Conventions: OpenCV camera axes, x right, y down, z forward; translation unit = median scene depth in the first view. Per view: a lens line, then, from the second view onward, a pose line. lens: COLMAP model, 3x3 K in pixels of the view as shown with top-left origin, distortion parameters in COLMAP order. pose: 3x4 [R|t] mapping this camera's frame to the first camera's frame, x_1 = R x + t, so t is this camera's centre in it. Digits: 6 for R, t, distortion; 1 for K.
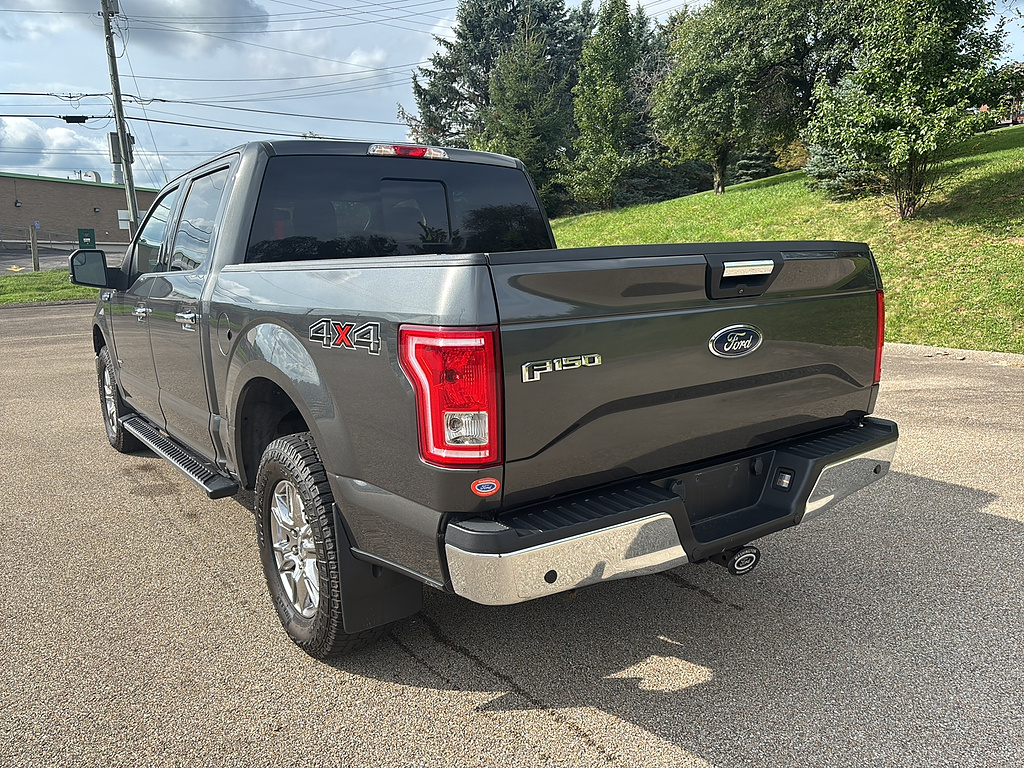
lens RADIAL K [[745.8, 0, 515.4], [0, 745.8, 383.0], [0, 0, 1]] dist [0.065433, -0.078020]
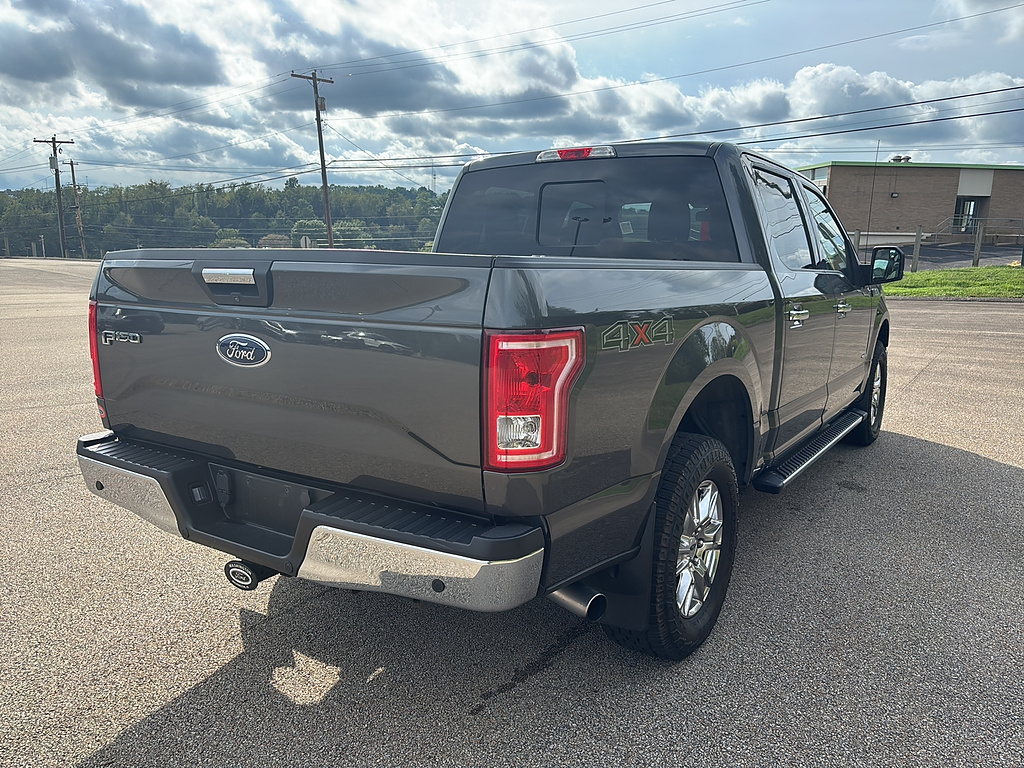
lens RADIAL K [[745.8, 0, 515.4], [0, 745.8, 383.0], [0, 0, 1]] dist [0.065433, -0.078020]
pose [[0.380313, 0.175753, -0.908005, 1.205928], [-0.169909, 0.978345, 0.118202, -0.172716], [0.909117, 0.109324, 0.401939, 0.848965]]
